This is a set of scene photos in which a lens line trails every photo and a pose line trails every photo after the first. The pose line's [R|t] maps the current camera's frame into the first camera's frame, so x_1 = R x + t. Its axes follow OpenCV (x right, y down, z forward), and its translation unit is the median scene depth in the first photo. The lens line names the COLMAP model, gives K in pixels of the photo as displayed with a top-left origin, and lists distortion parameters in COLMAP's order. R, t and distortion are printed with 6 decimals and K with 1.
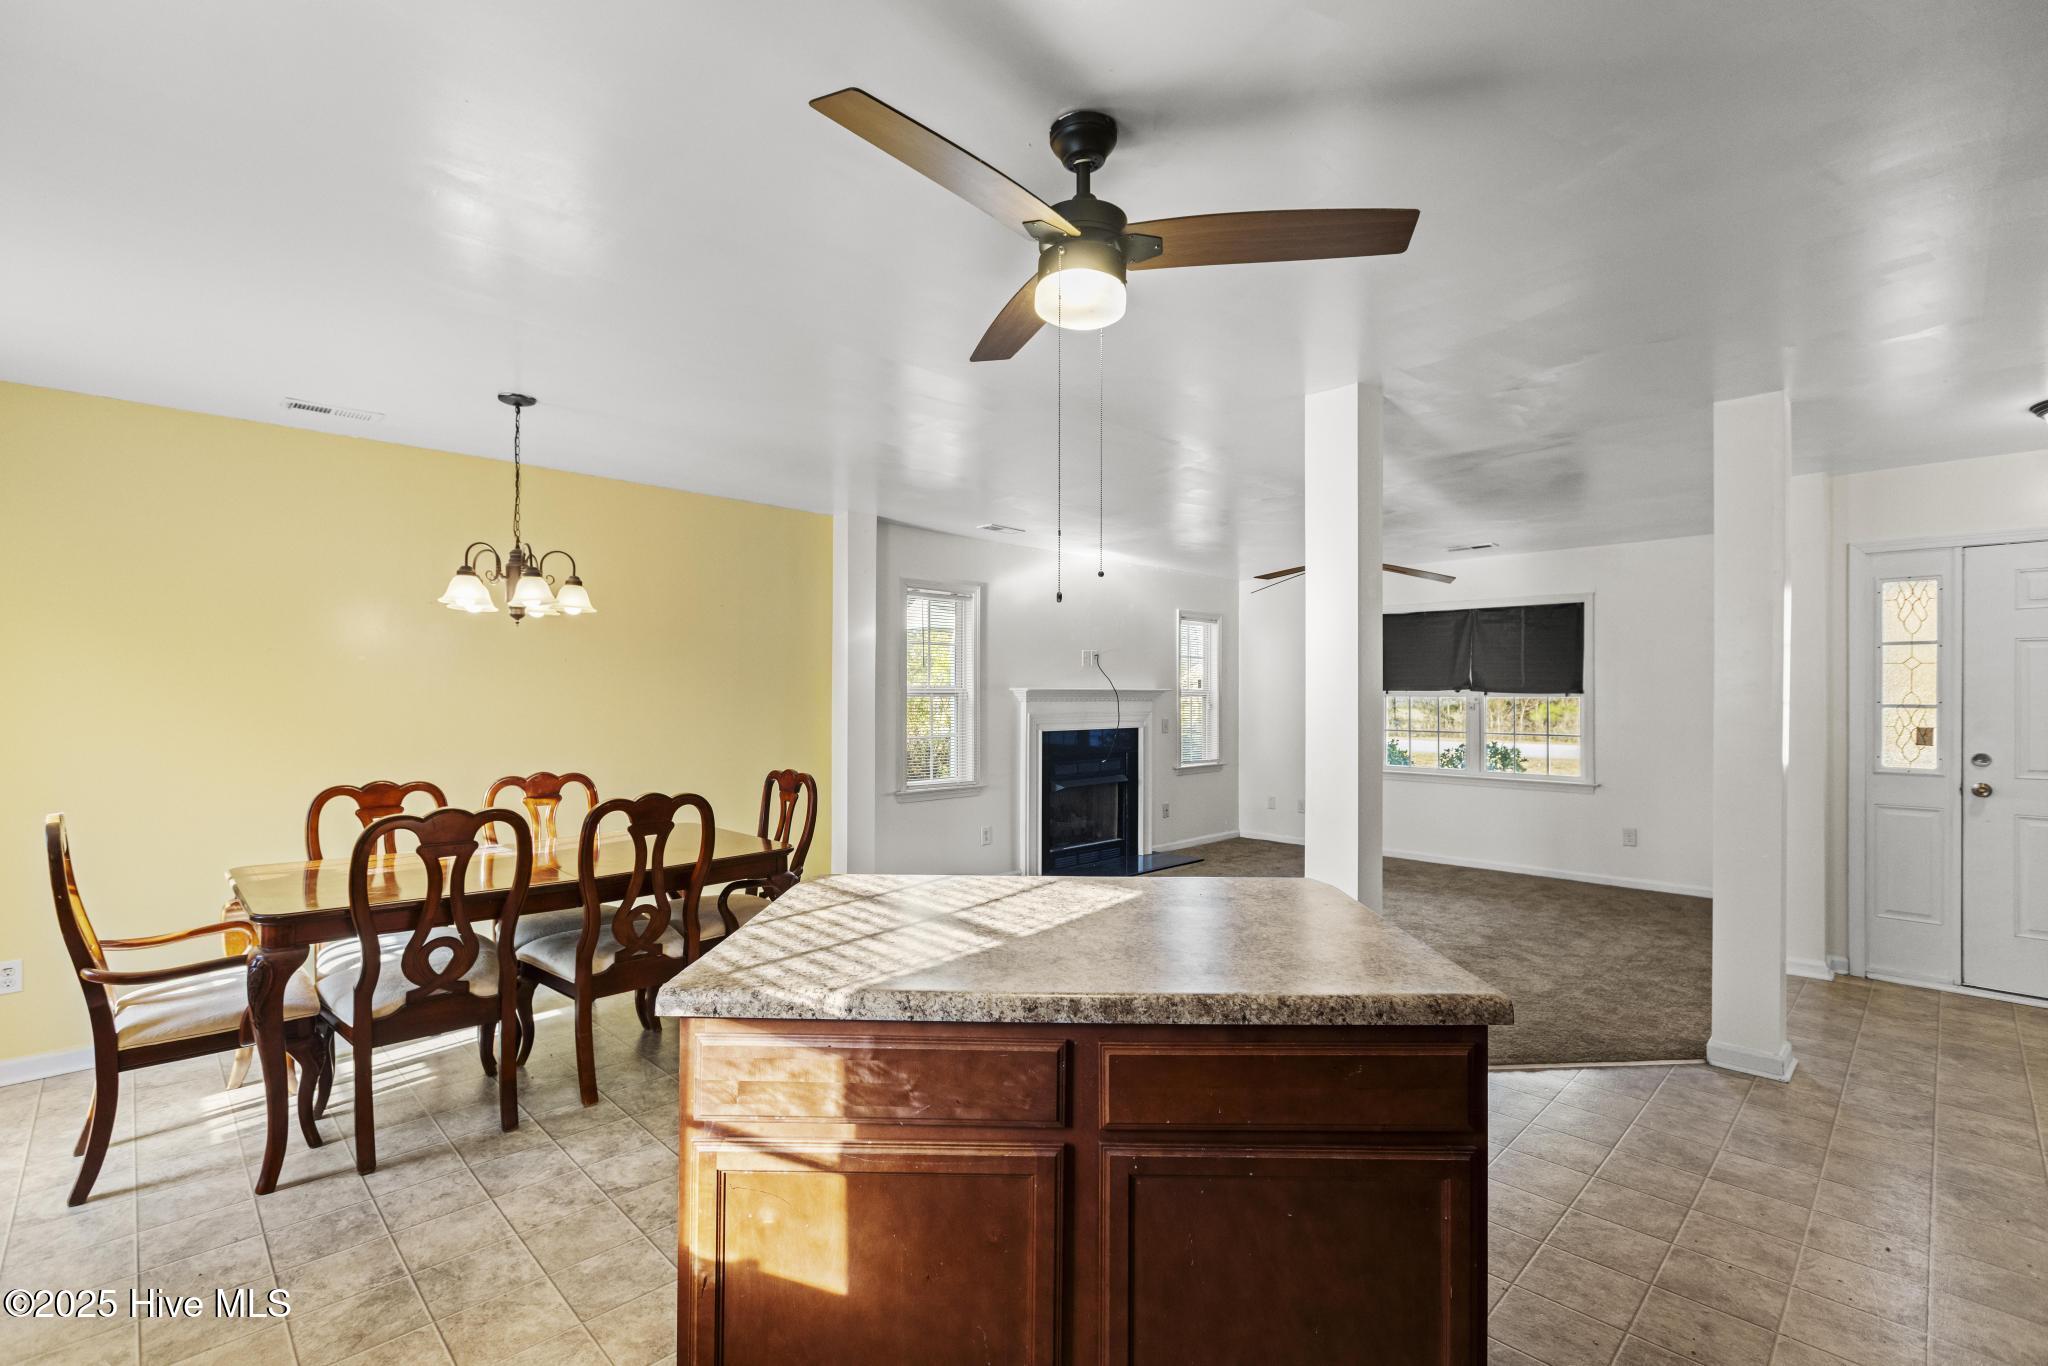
lens RADIAL K [[881.1, 0, 1017.7], [0, 881.1, 691.4], [0, 0, 1]] dist [-0.059274, 0.025928]
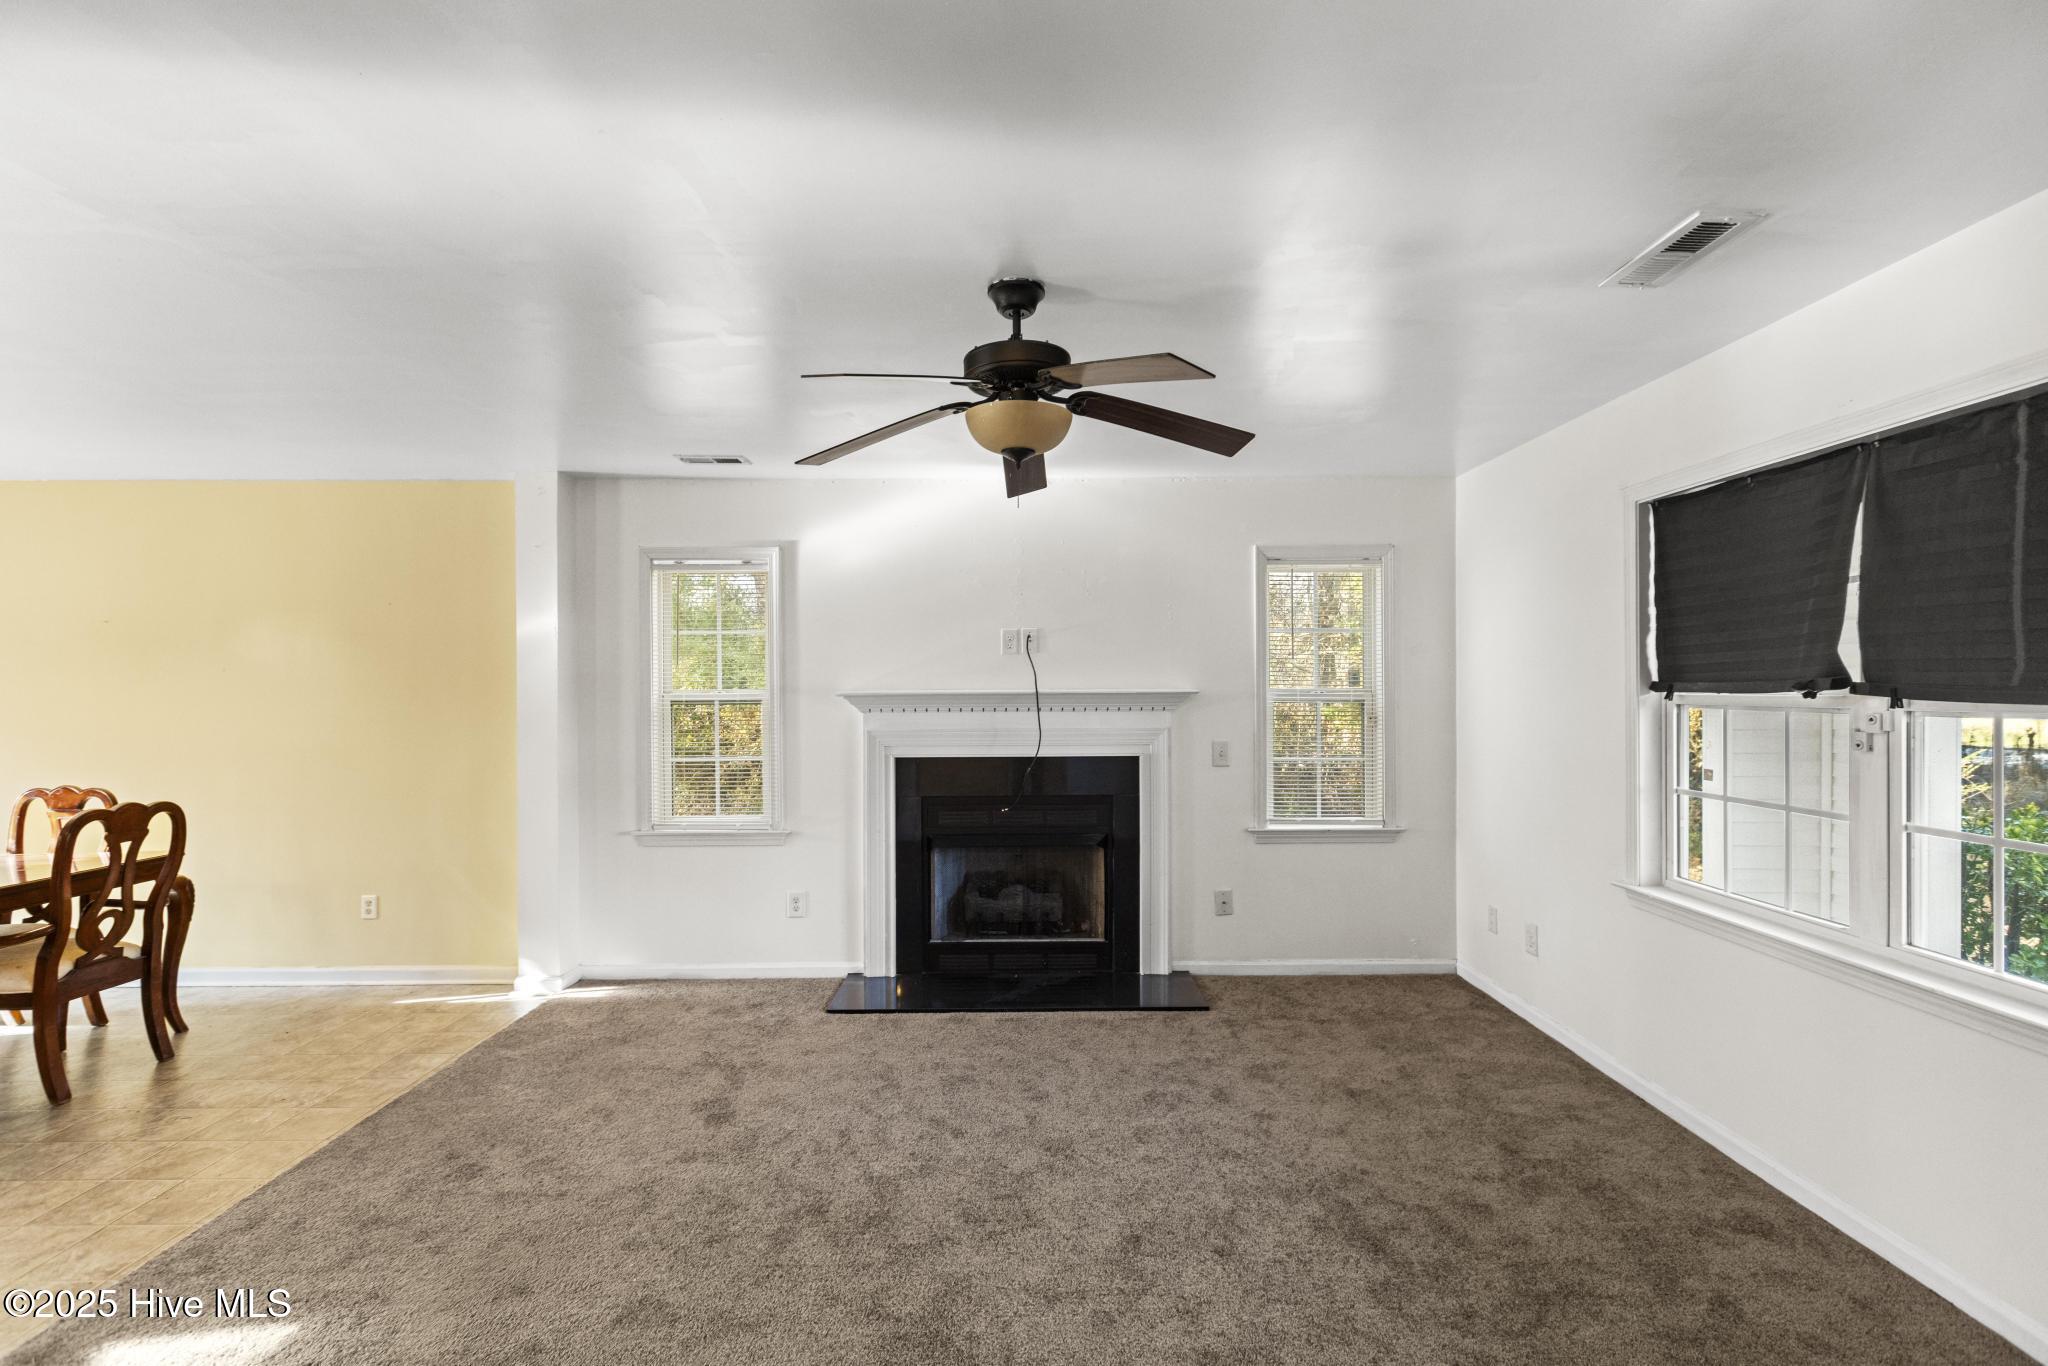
lens RADIAL K [[911.4, 0, 1017.1], [0, 911.4, 692.3], [0, 0, 1]] dist [0.002730, 0.000152]
pose [[0.734327, -0.001848, -0.678793, 0.633853], [0.008690, 0.999940, 0.006679, -0.007507], [0.678740, -0.010803, 0.734299, 0.645293]]
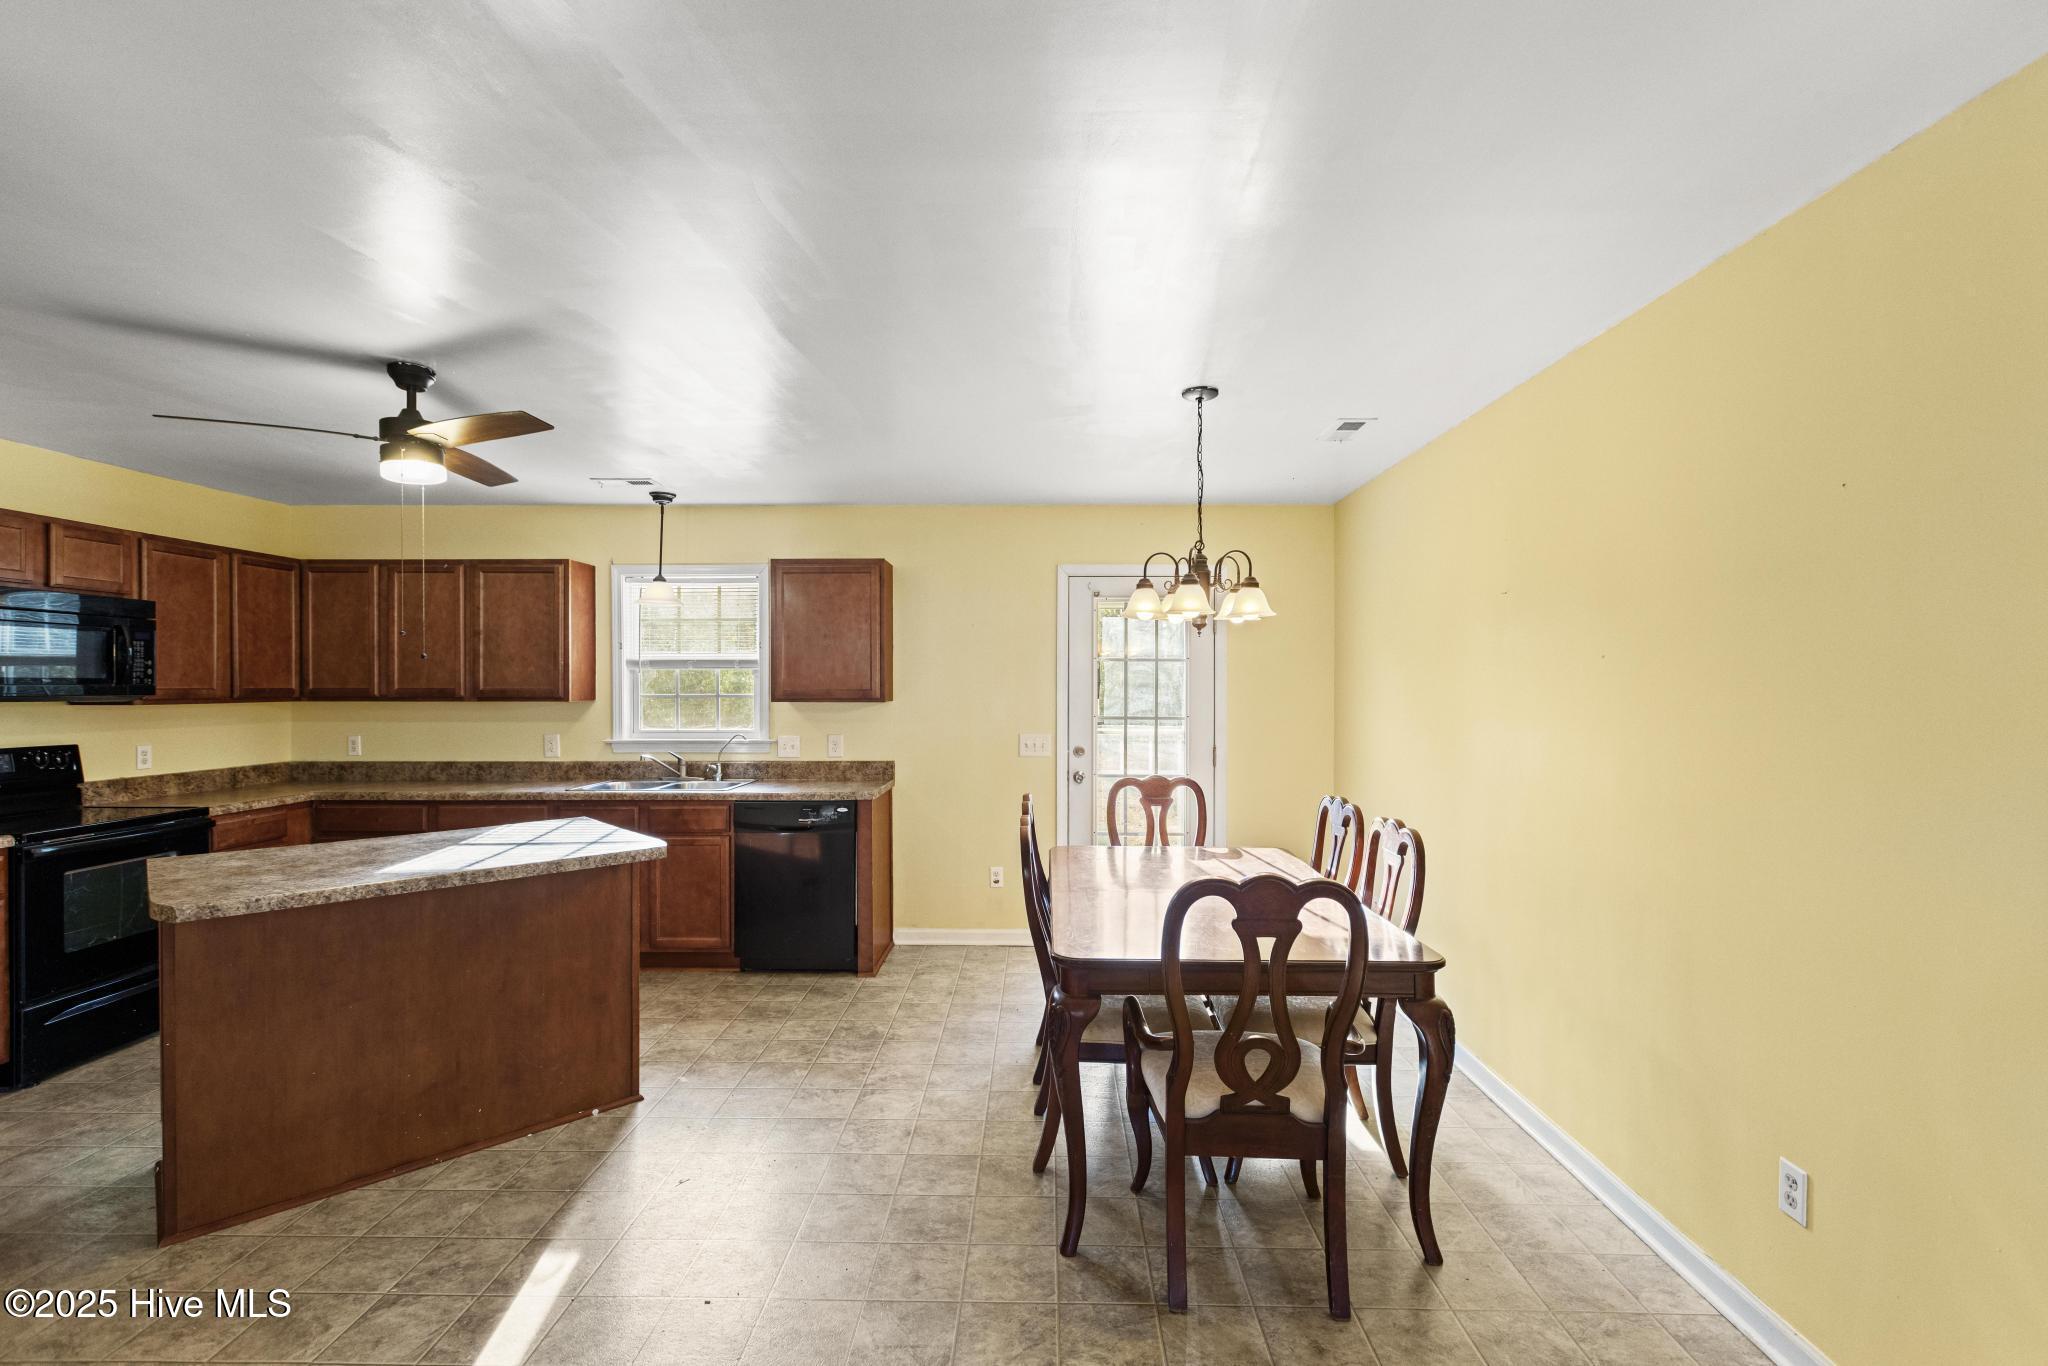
lens RADIAL K [[928.1, 0, 1025.5], [0, 928.1, 678.1], [0, 0, 1]] dist [-0.001187, -0.000425]
pose [[-0.697345, -0.005669, -0.716713, 0.140419], [0.002934, 0.999938, -0.010764, -0.010892], [0.716729, -0.009609, -0.697285, 0.879211]]
